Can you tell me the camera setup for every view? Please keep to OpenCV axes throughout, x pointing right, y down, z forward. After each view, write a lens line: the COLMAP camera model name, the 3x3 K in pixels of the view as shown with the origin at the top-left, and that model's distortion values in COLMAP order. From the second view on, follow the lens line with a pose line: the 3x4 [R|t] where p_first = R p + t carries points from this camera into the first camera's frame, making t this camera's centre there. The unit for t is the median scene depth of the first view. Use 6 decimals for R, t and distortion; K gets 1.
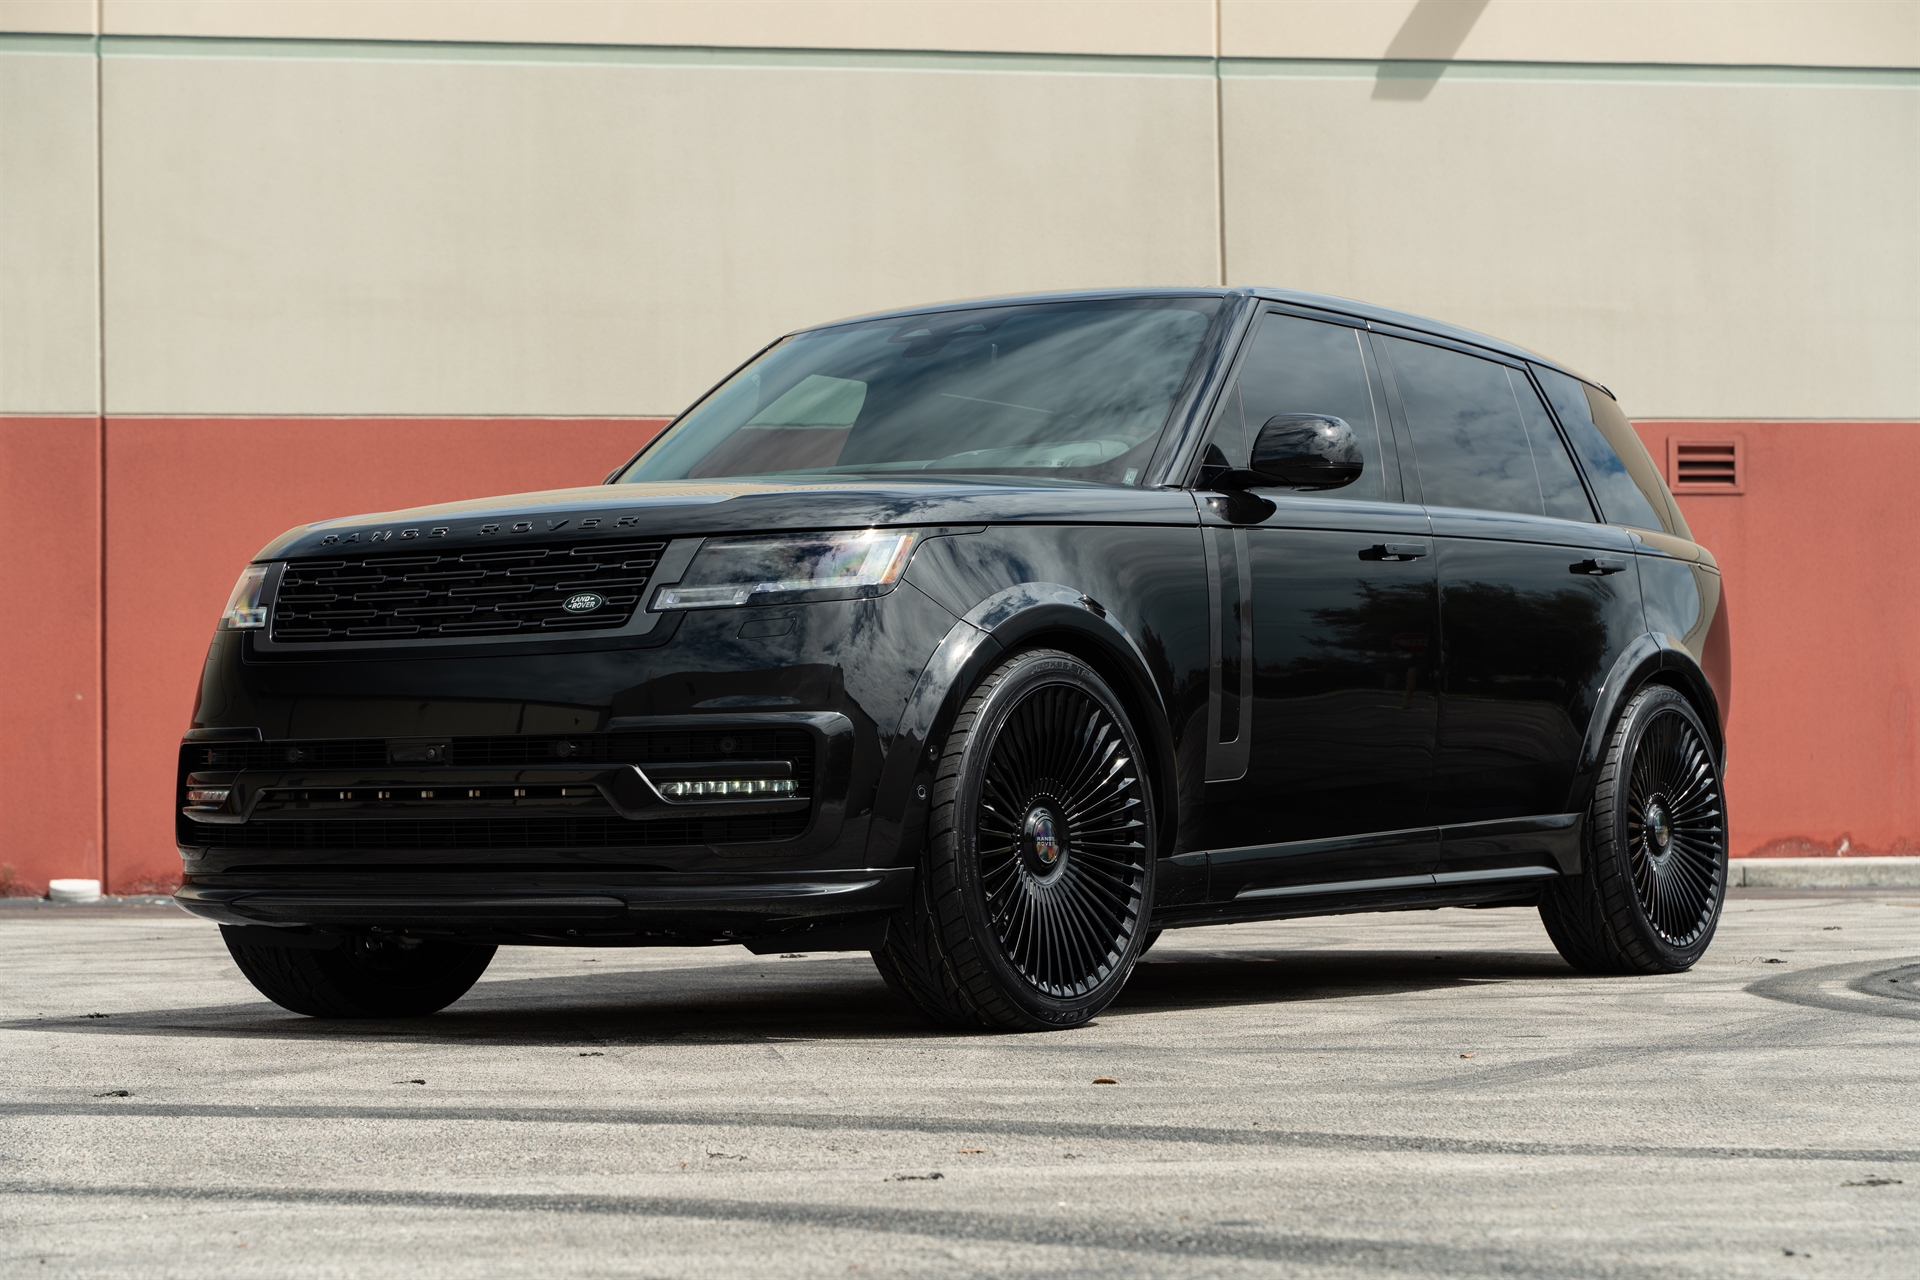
lens RADIAL K [[4031.7, 0, 969.8], [0, 4031.7, 655.5], [0, 0, 1]] dist [0.043483, 0.000000]
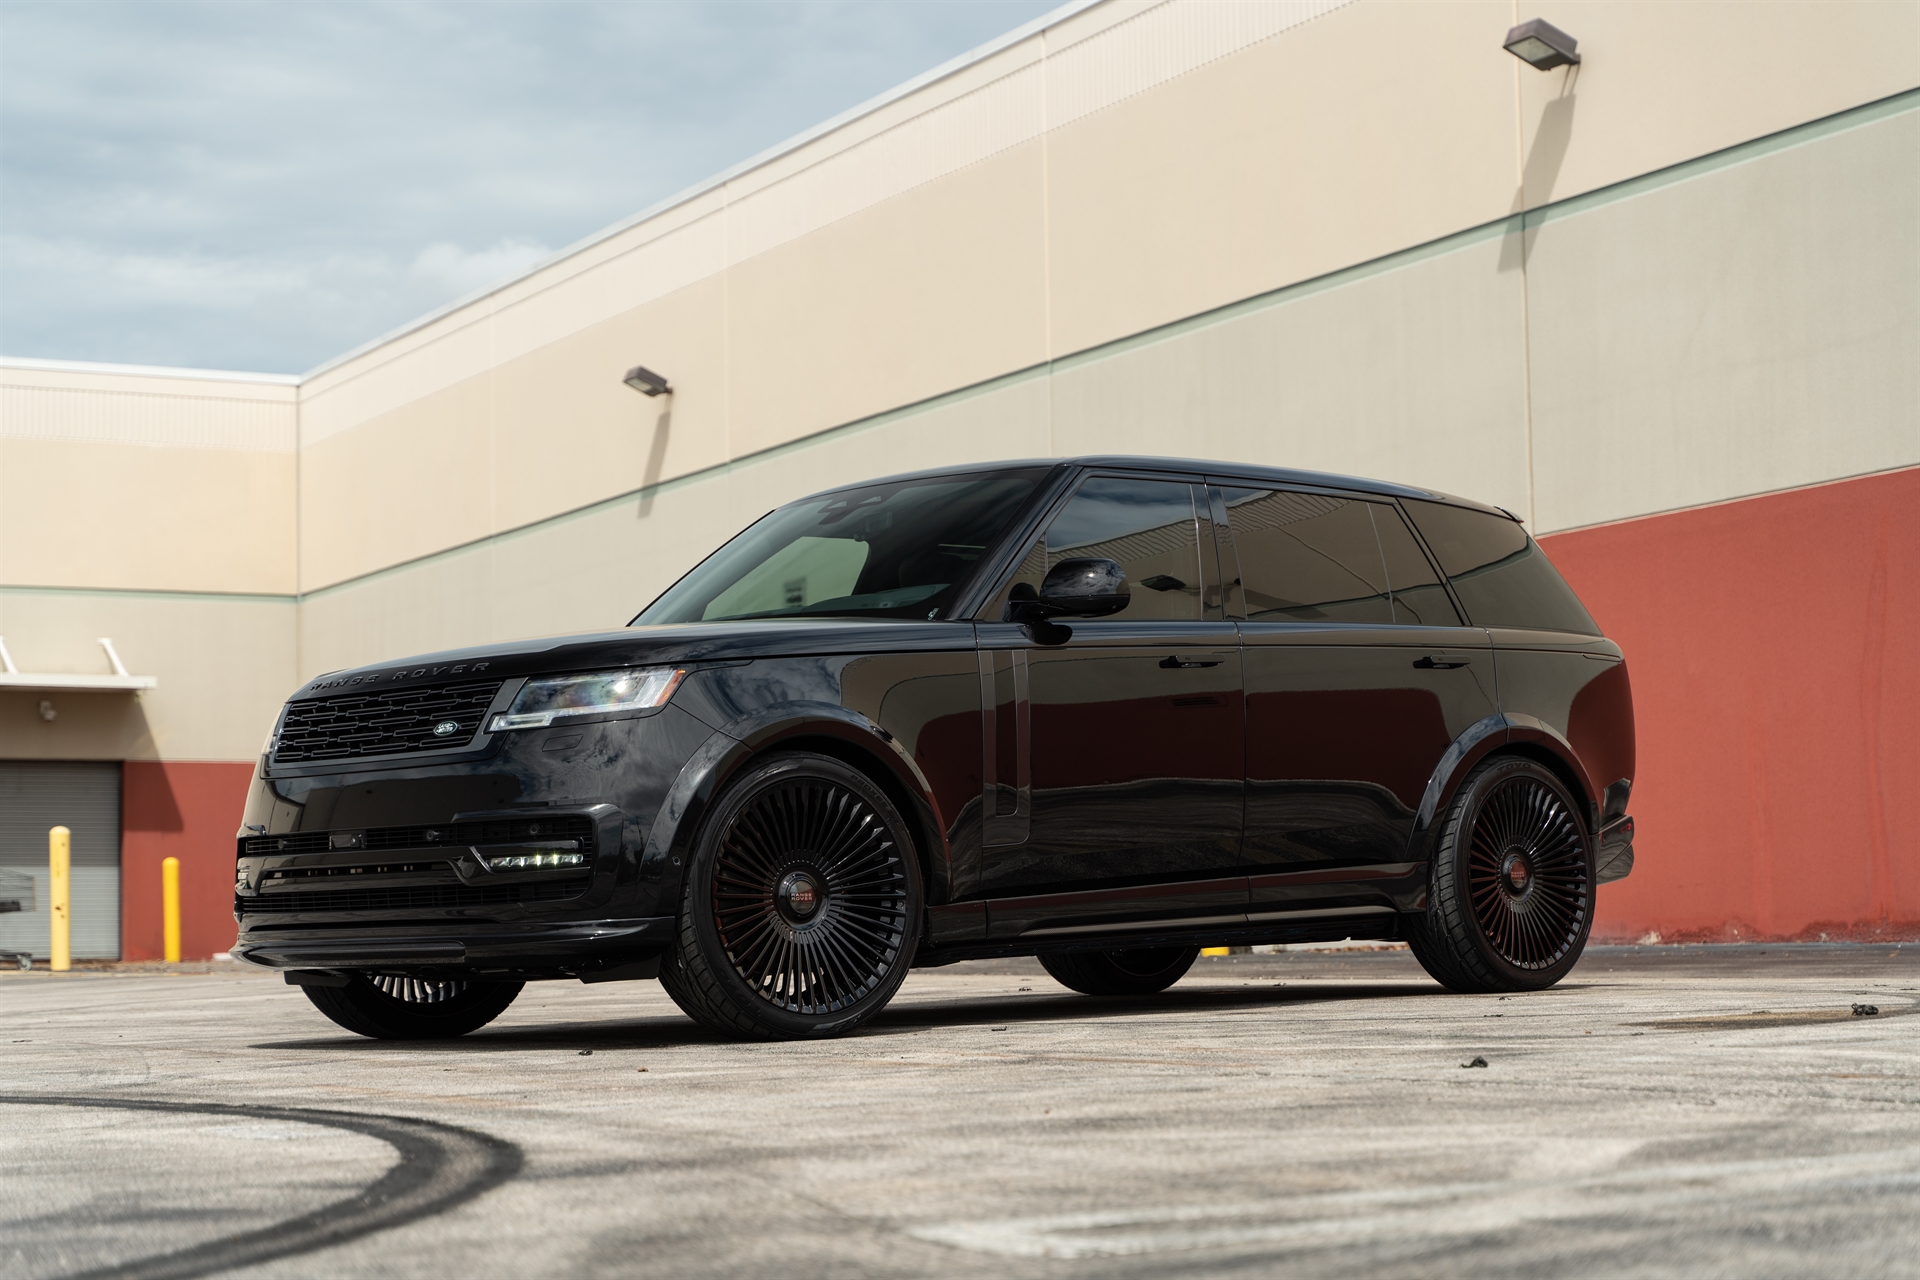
lens RADIAL K [[3679.2, 0, 951.0], [0, 3679.2, 634.8], [0, 0, 1]] dist [0.003209, 0.000000]
pose [[0.974359, -0.037724, -0.221813, 0.302989], [0.031789, 0.999036, -0.030267, -0.001344], [0.222742, 0.022440, 0.974619, -0.155002]]
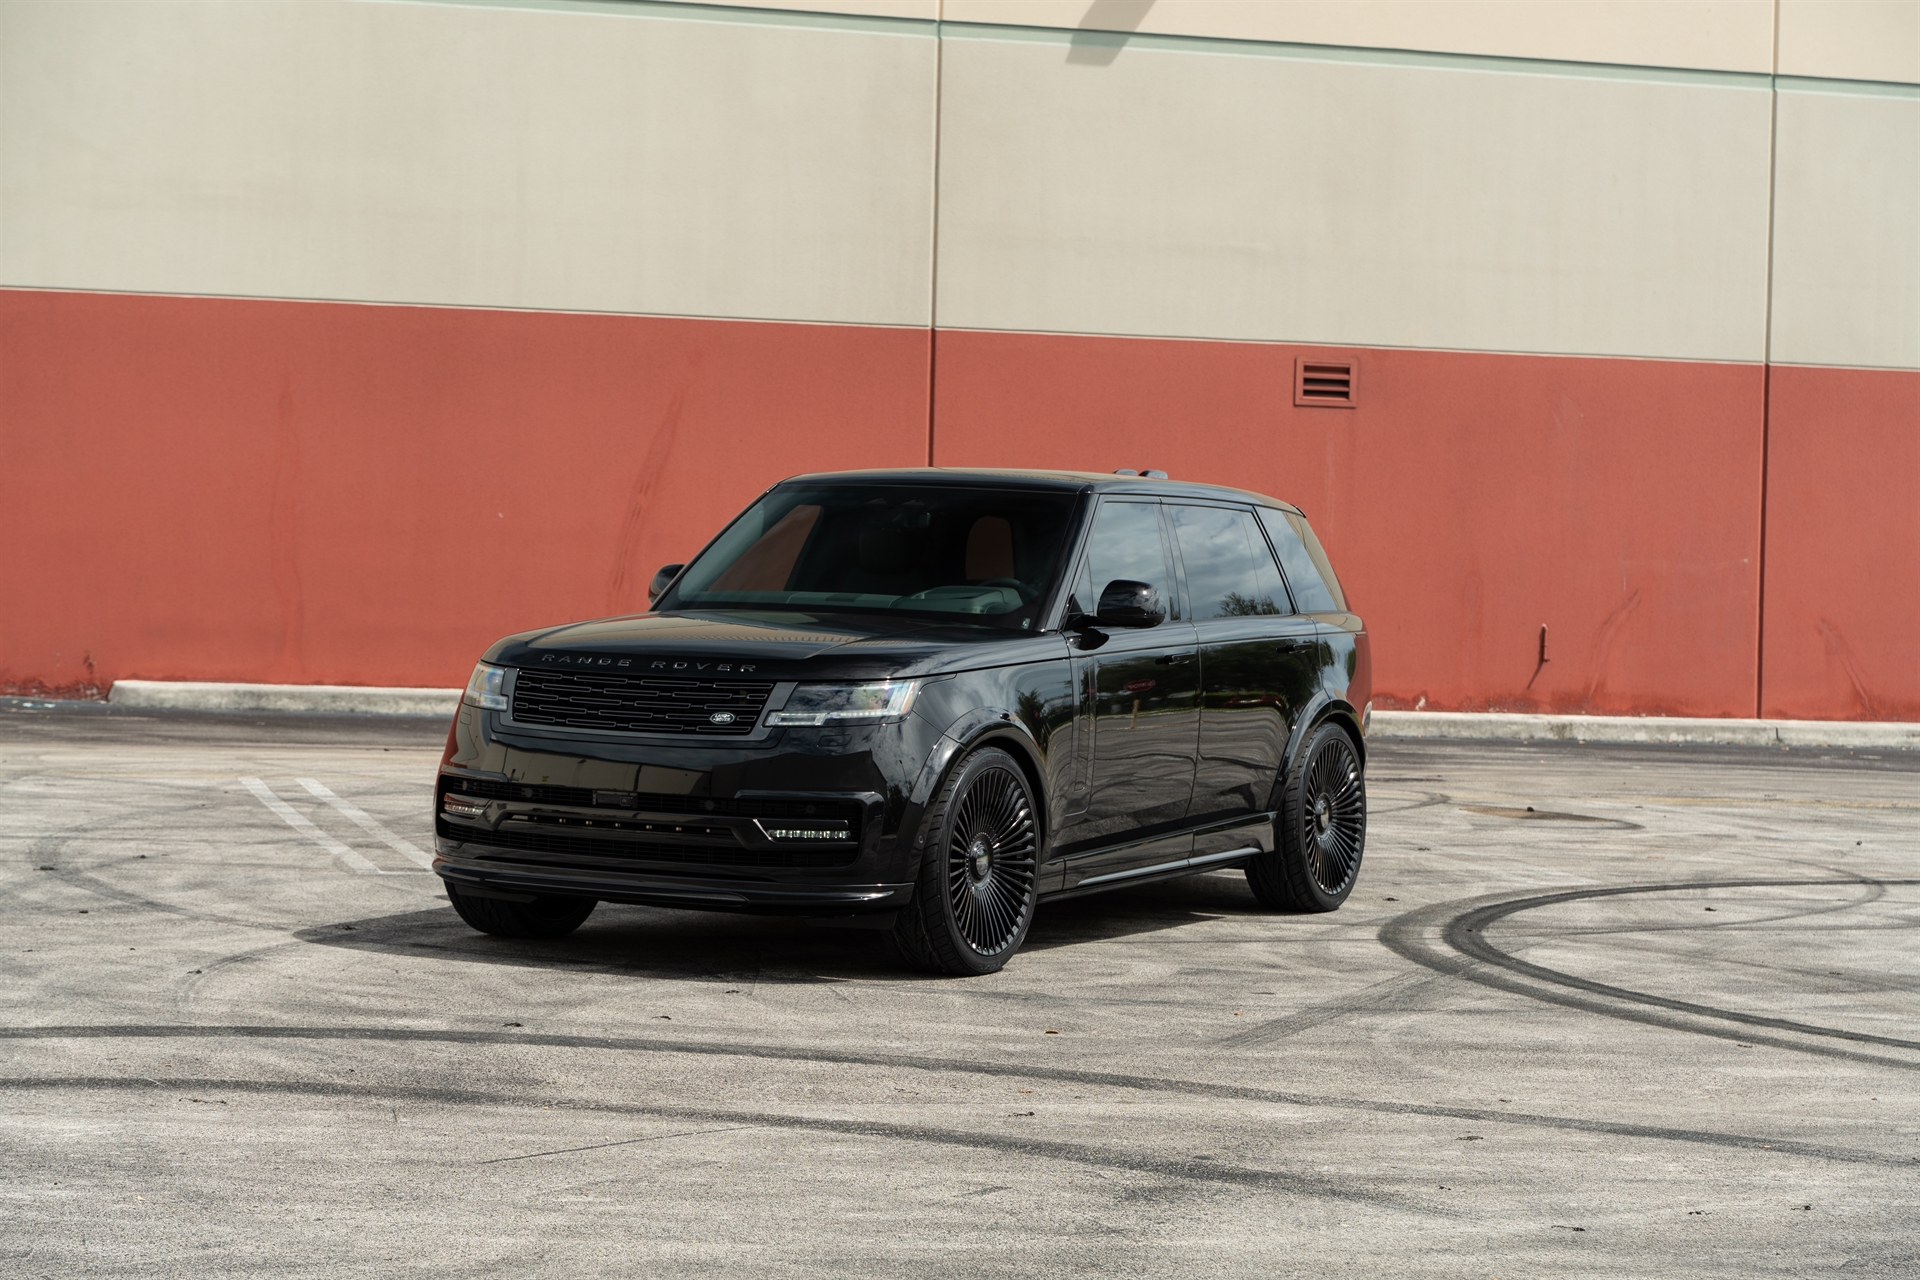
lens RADIAL K [[4031.7, 0, 972.0], [0, 4031.7, 624.0], [0, 0, 1]] dist [0.043483, 0.000000]
pose [[0.993451, 0.040718, 0.106756, -0.150609], [-0.047457, 0.996986, 0.061367, -0.138990], [-0.103936, -0.066031, 0.992390, -0.585899]]
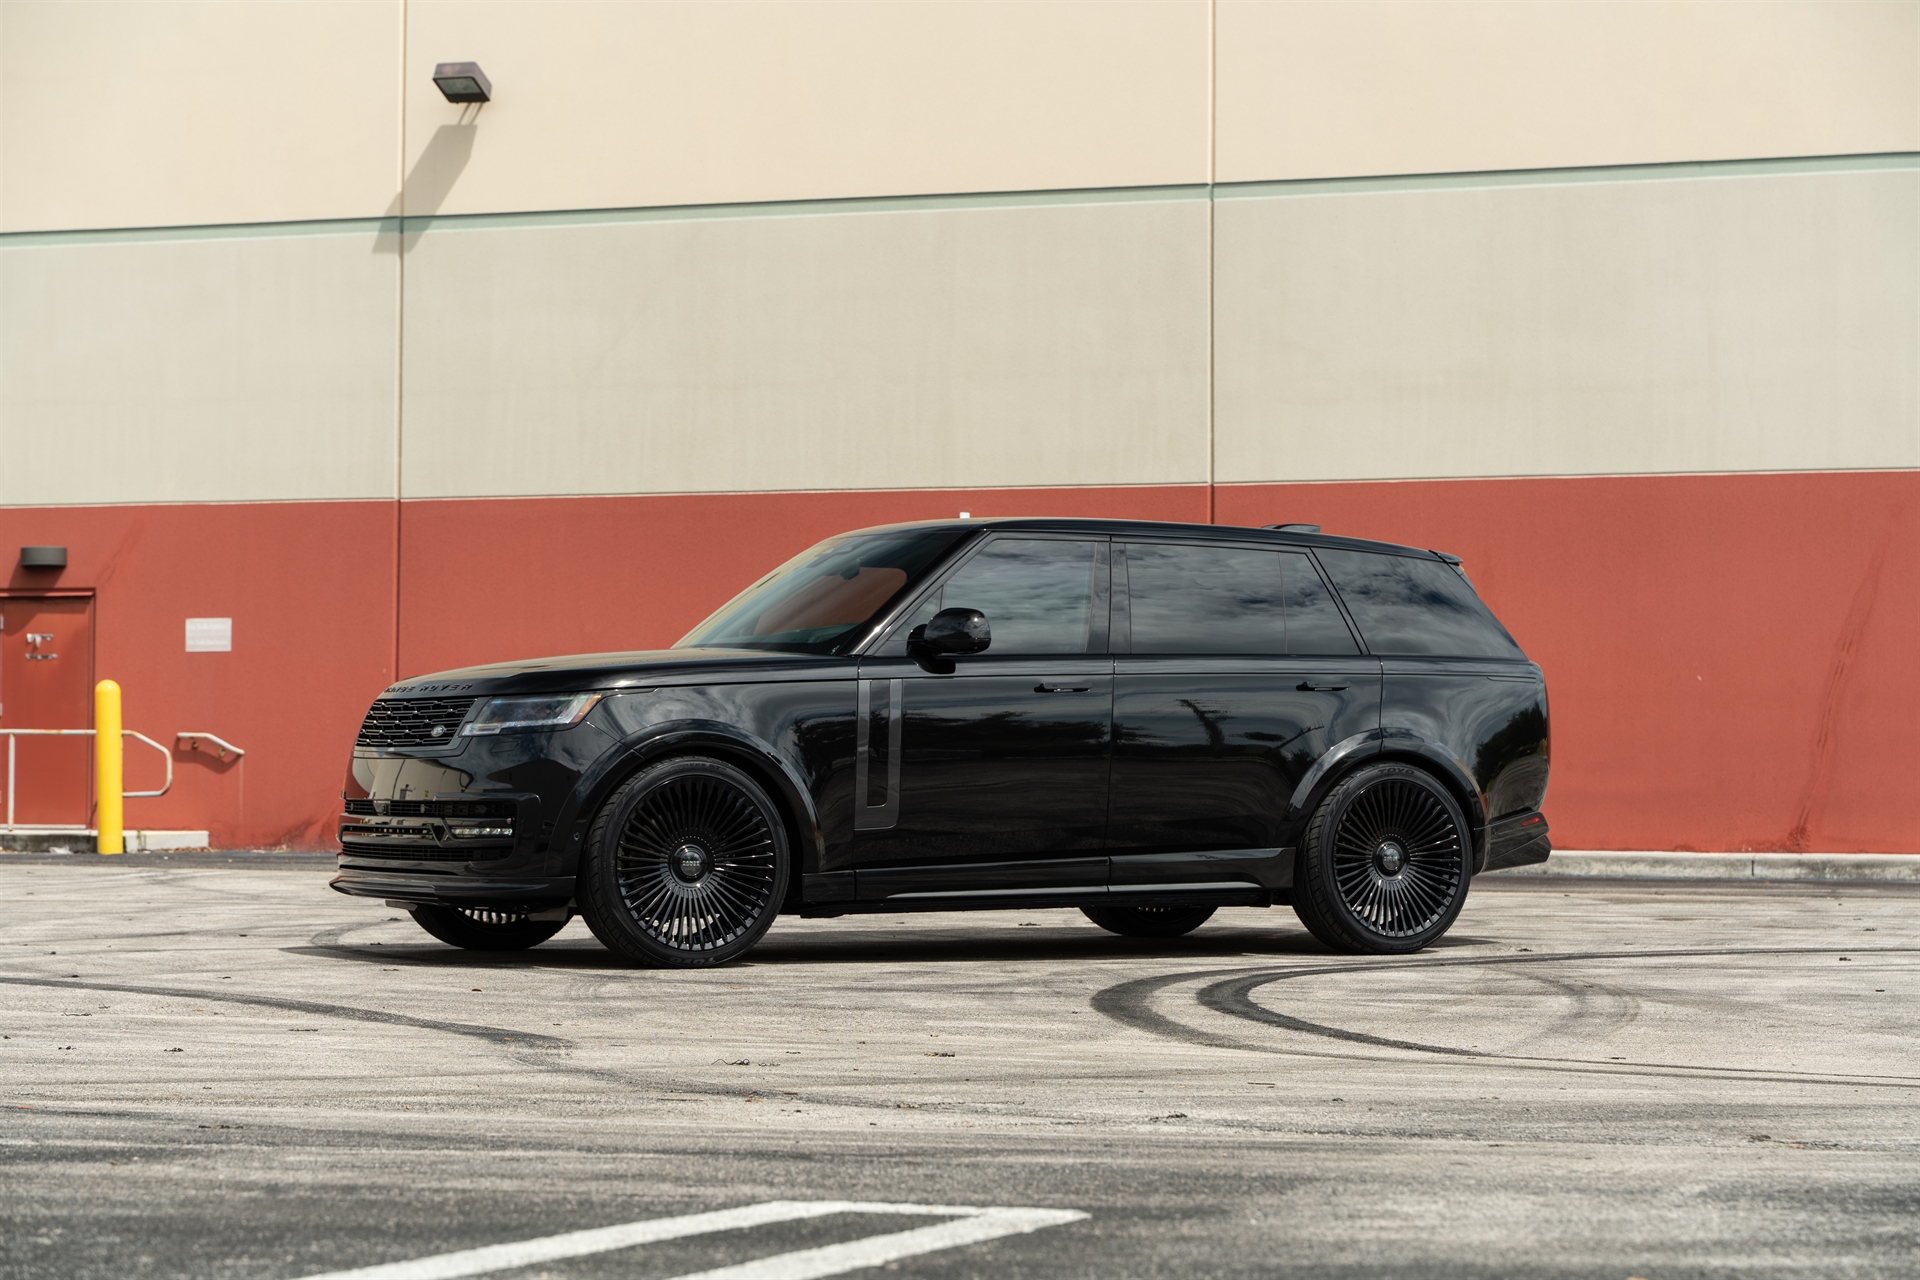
lens RADIAL K [[4031.7, 0, 971.6], [0, 4031.7, 656.9], [0, 0, 1]] dist [0.043483, 0.000000]
pose [[0.893559, 0.003214, -0.448935, 0.842308], [0.002562, 0.999922, 0.012258, -0.060775], [0.448939, -0.012103, 0.893480, -0.492693]]
